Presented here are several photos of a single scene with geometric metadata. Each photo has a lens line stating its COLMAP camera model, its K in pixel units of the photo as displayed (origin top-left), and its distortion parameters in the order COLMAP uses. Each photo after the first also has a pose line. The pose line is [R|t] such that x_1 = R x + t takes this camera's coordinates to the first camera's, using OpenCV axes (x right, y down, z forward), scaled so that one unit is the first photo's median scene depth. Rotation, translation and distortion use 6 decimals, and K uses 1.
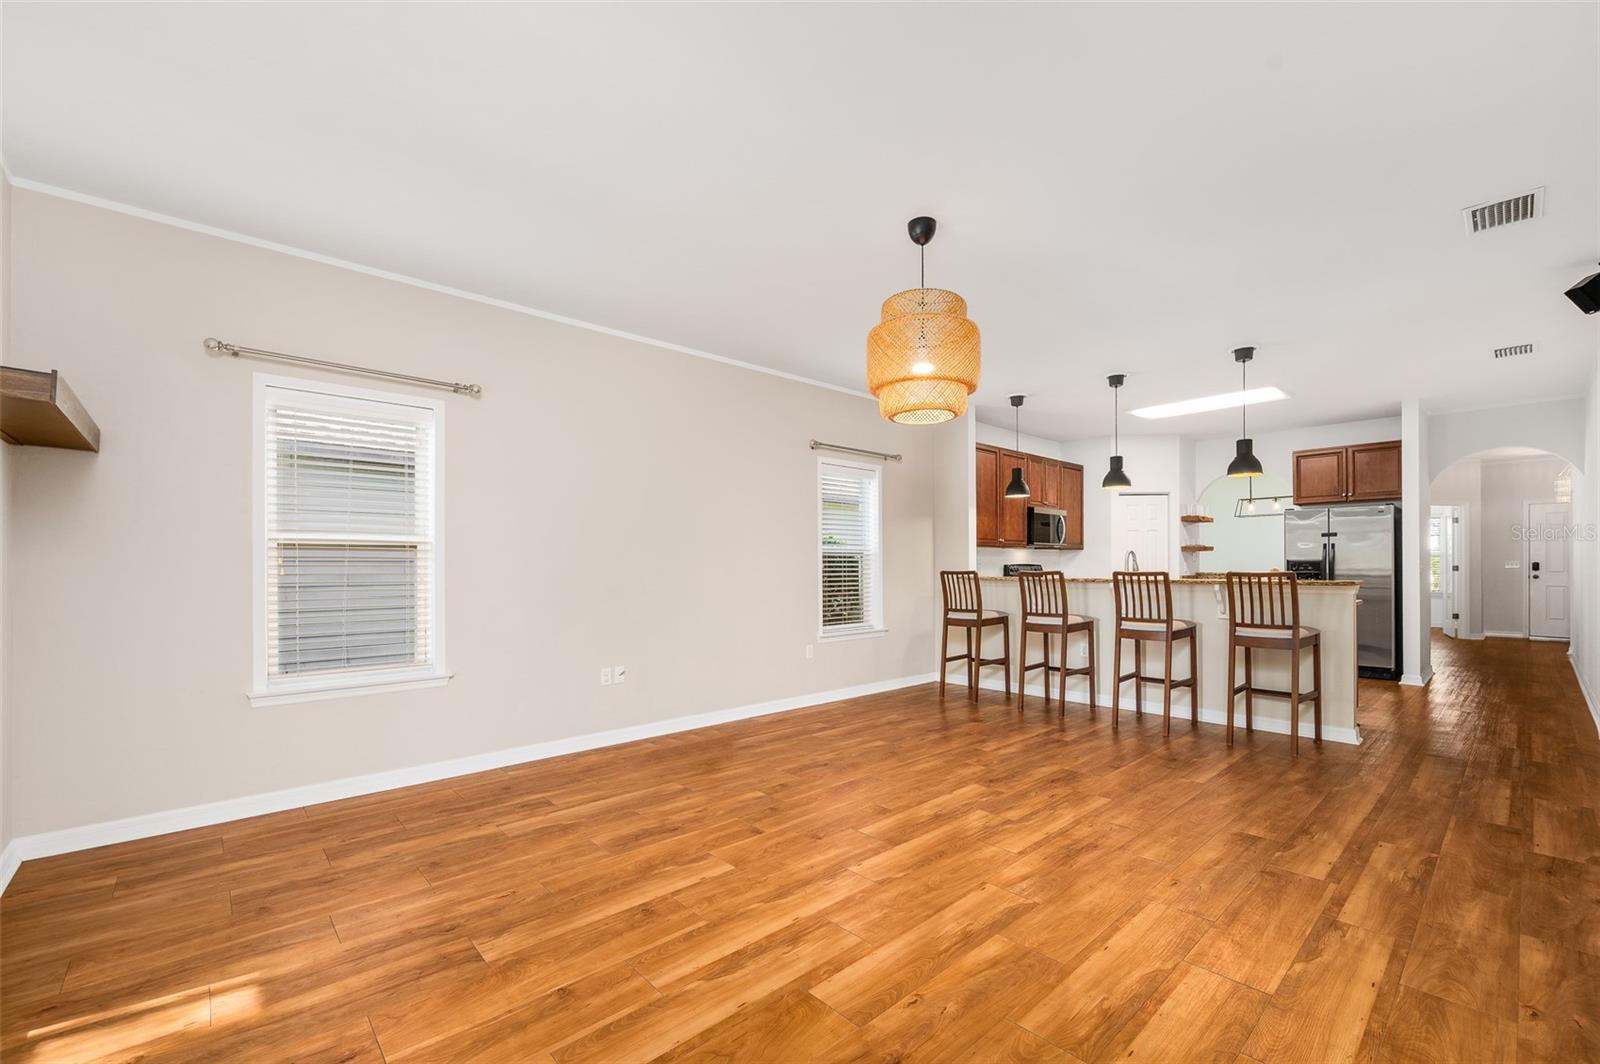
lens RADIAL K [[662.5, 0, 811.6], [0, 662.5, 560.6], [0, 0, 1]] dist [-0.001359, 0.000321]
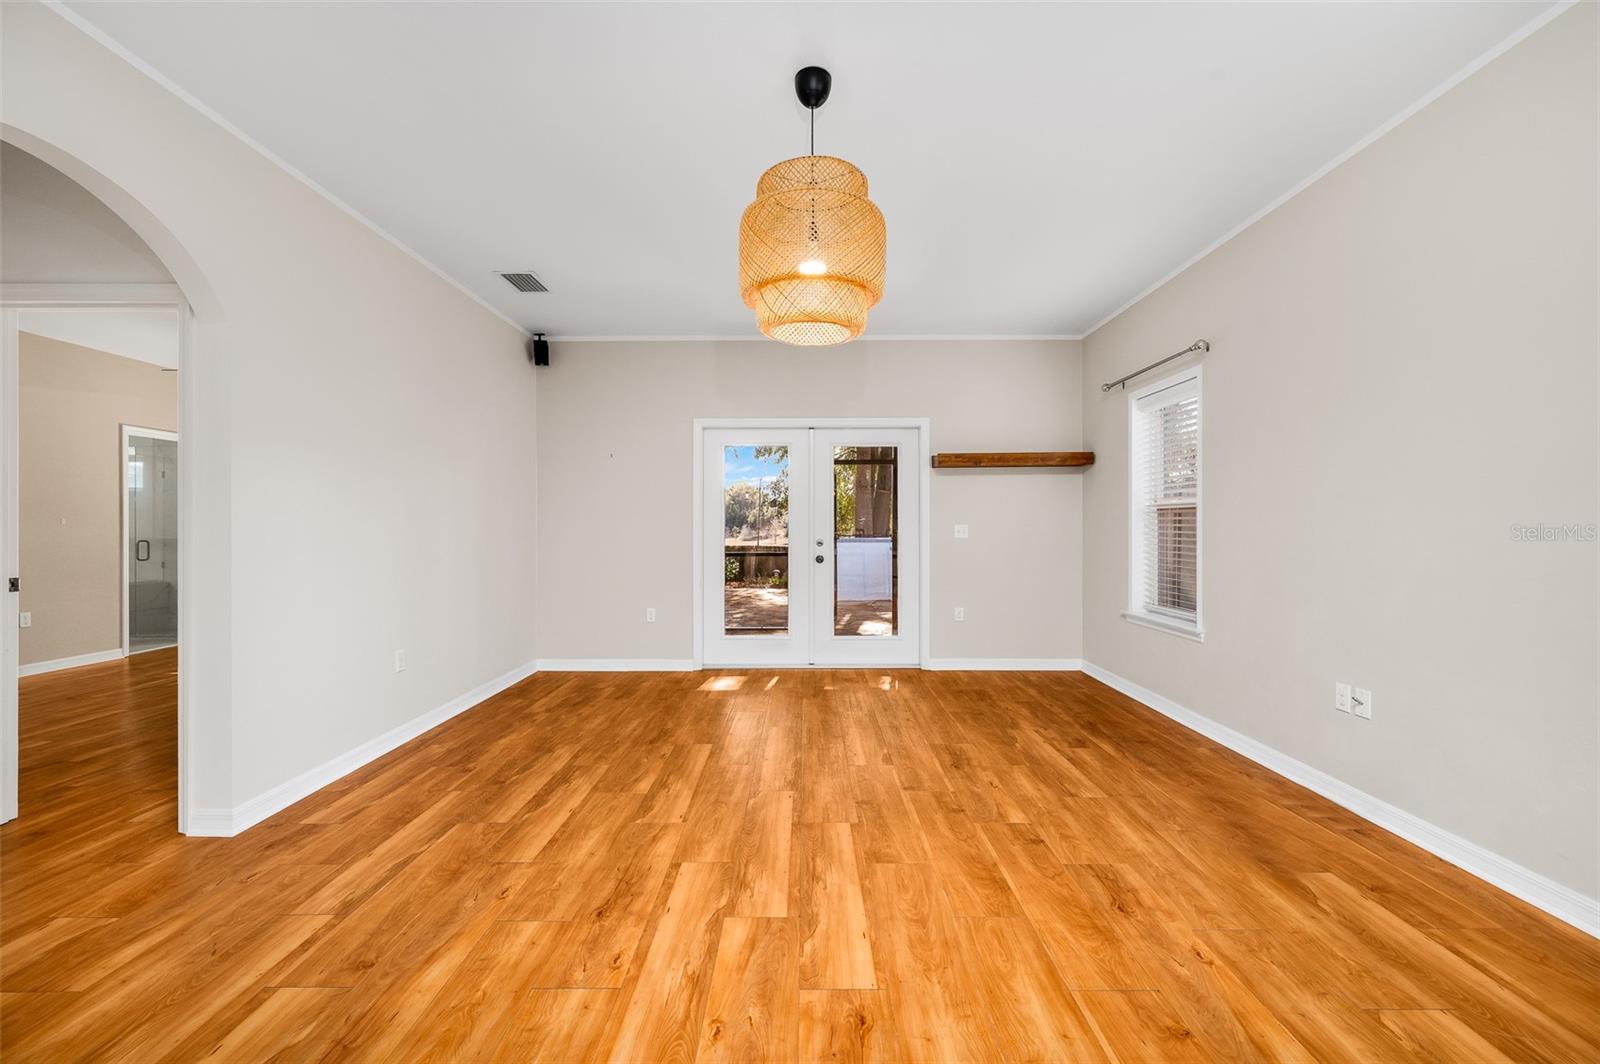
lens RADIAL K [[635.0, 0, 804.1], [0, 635.0, 521.5], [0, 0, 1]] dist [-0.001015, 0.000048]
pose [[-0.678913, -0.001278, -0.734217, 0.602390], [0.010033, 0.999889, -0.011018, 0.007816], [0.734150, -0.014846, -0.678825, 1.256074]]
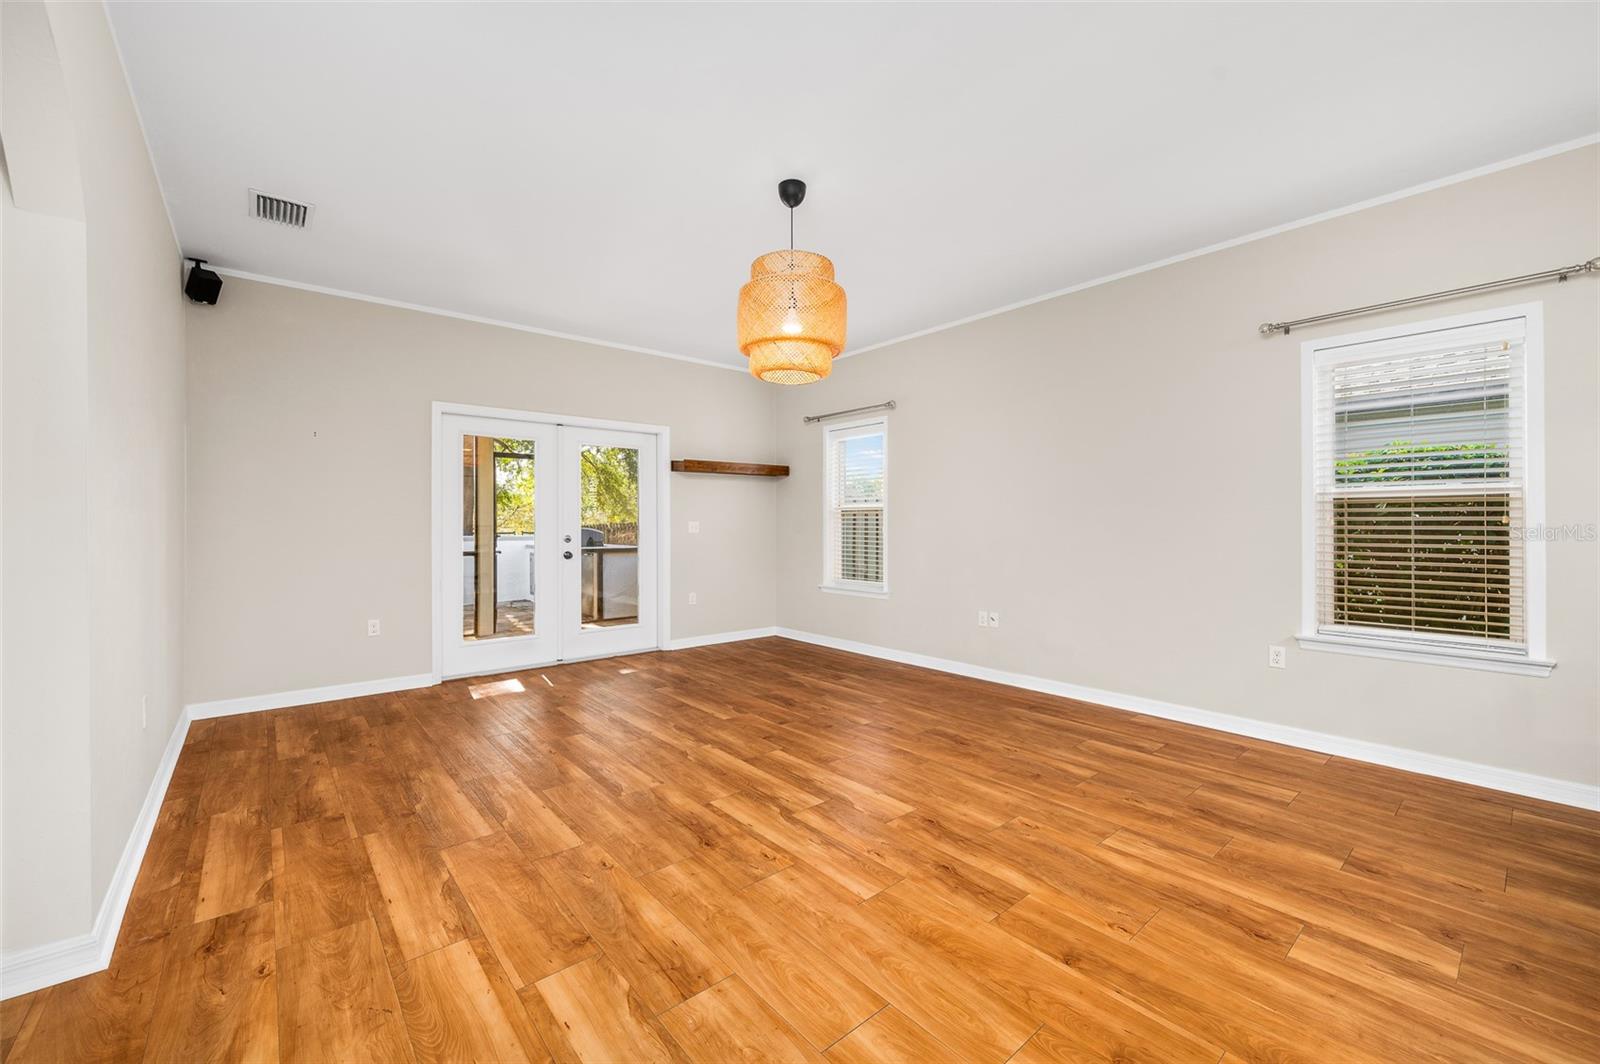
lens RADIAL K [[635.0, 0, 804.1], [0, 635.0, 521.5], [0, 0, 1]] dist [-0.001015, 0.000048]
pose [[-0.034575, 0.000847, -0.999402, 0.963147], [0.009814, 0.999952, 0.000508, 0.004727], [0.999354, -0.009791, -0.034582, 0.885945]]
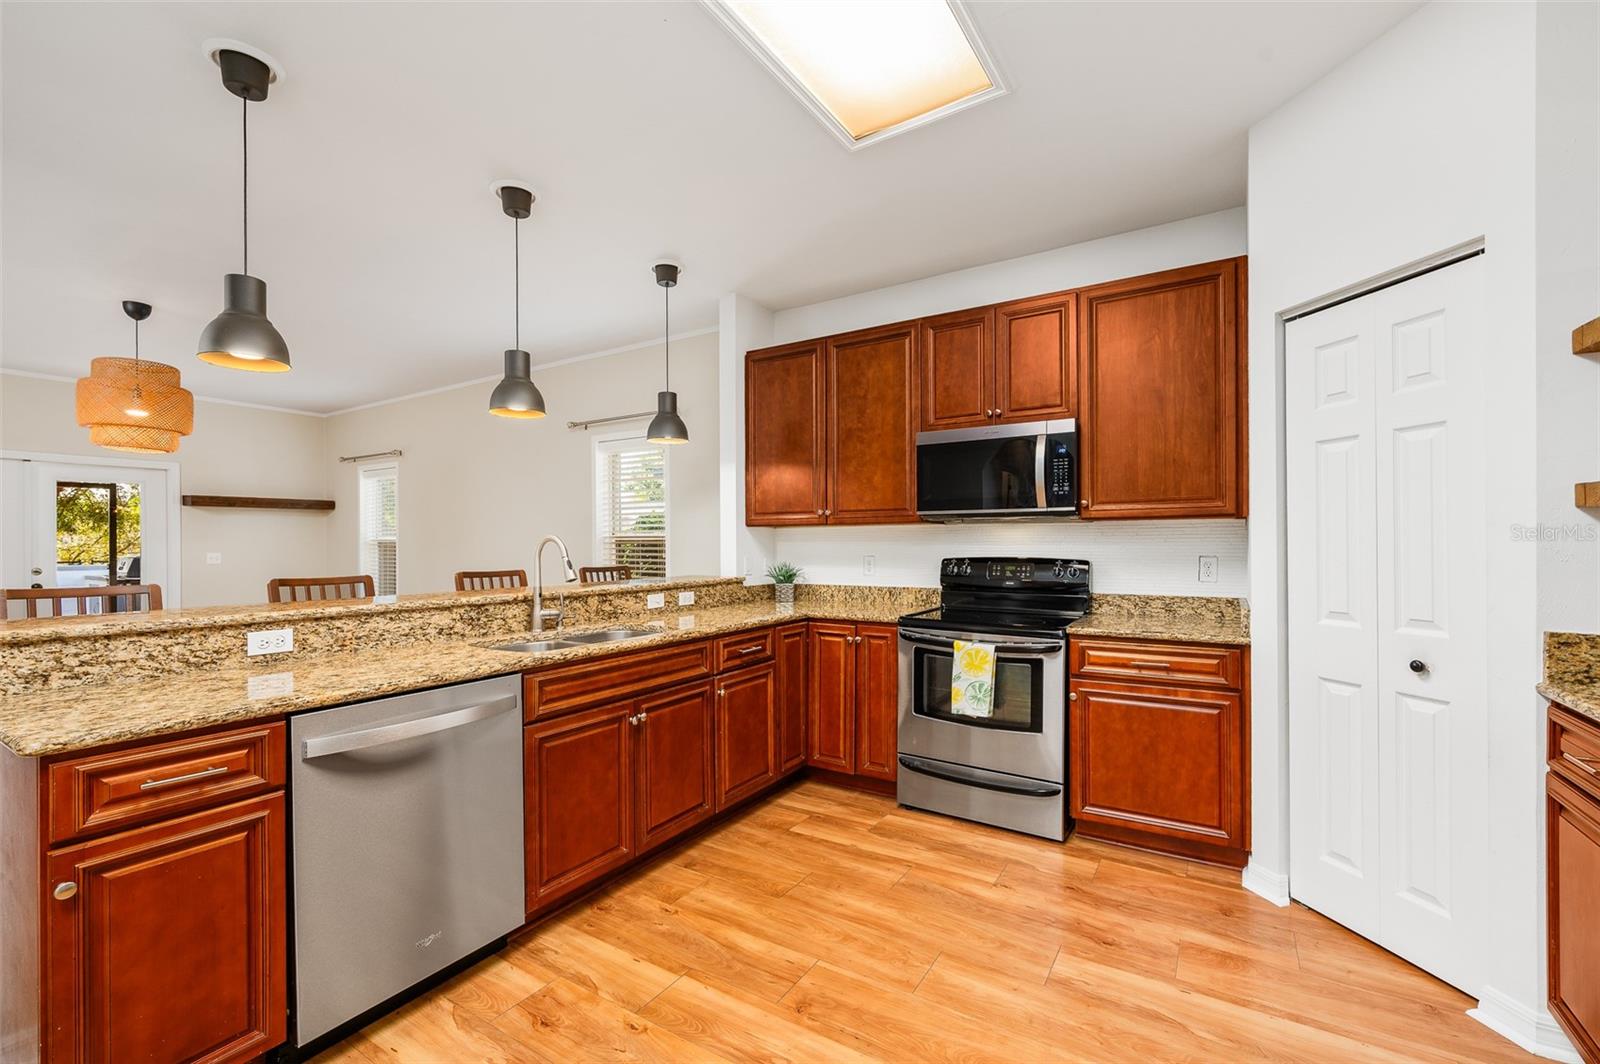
lens RADIAL K [[672.9, 0, 803.3], [0, 672.9, 544.9], [0, 0, 1]] dist [0.000715, -0.000040]
pose [[0.262505, 0.002556, -0.964927, 1.555914], [0.006854, 0.999966, 0.004514, -0.014914], [0.964906, -0.007798, 0.262478, 1.640950]]
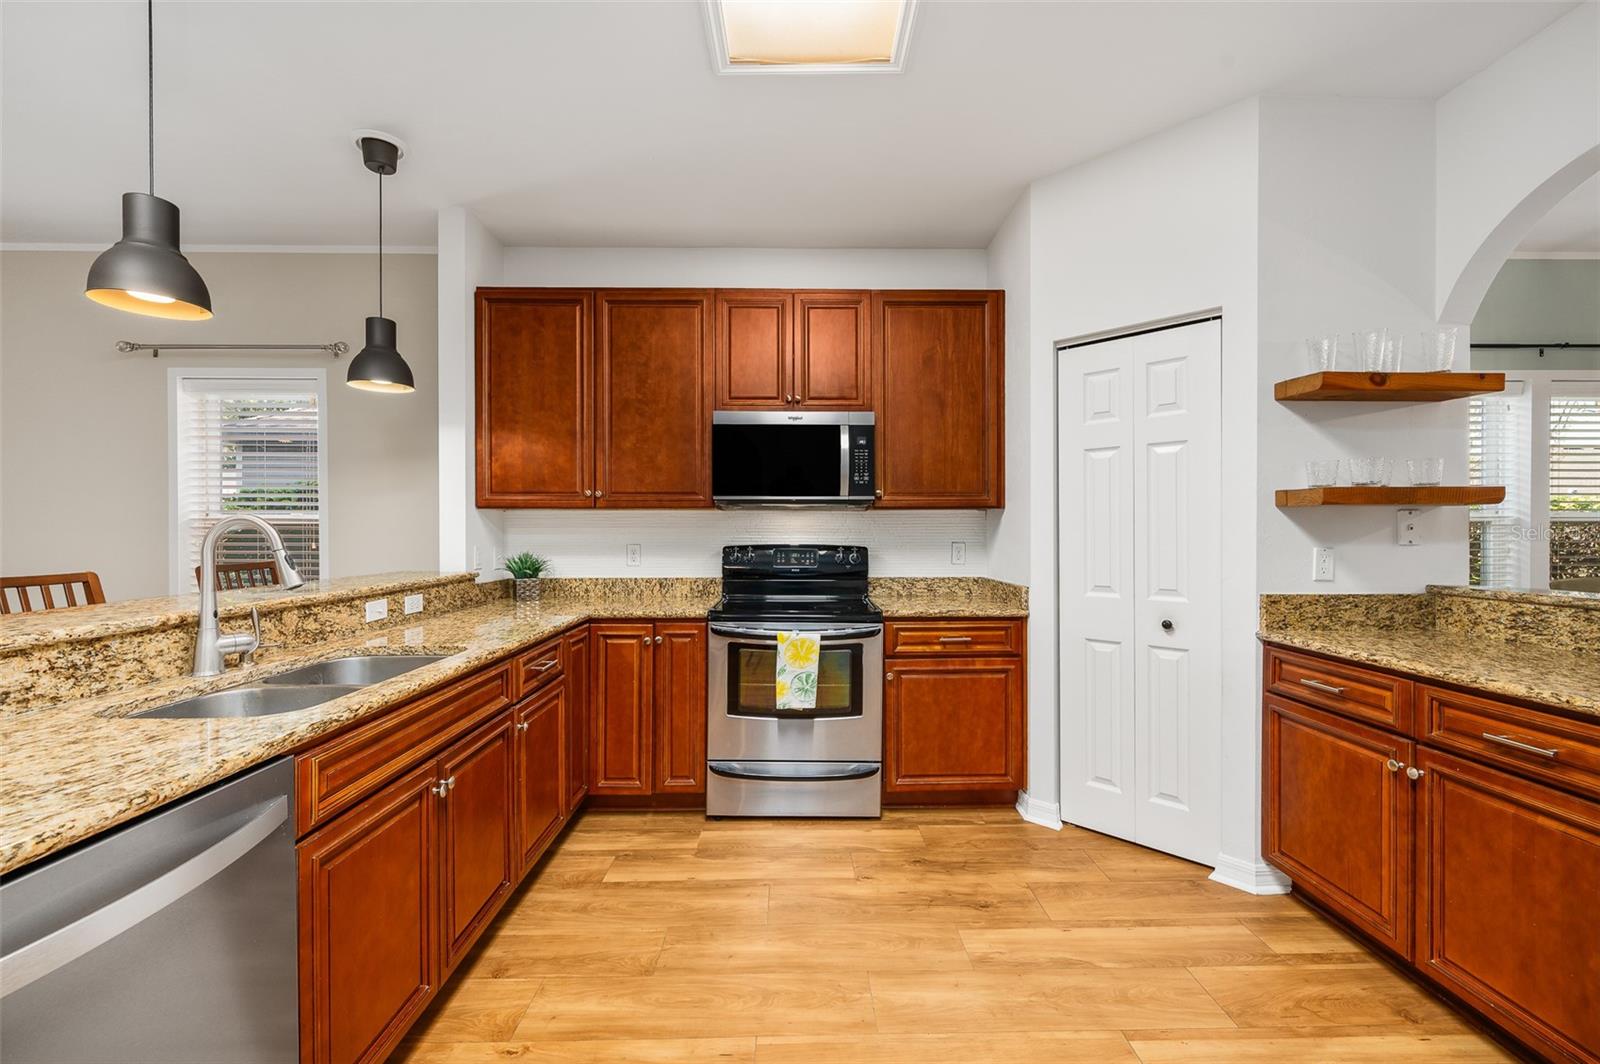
lens RADIAL K [[650.9, 0, 800.0], [0, 650.9, 532.0], [0, 0, 1]] dist [0.000585, 0.000155]
pose [[0.745953, 0.003631, -0.665989, 1.334290], [0.001406, 0.999974, 0.007026, -0.015152], [0.665997, -0.006178, 0.745929, 1.486081]]
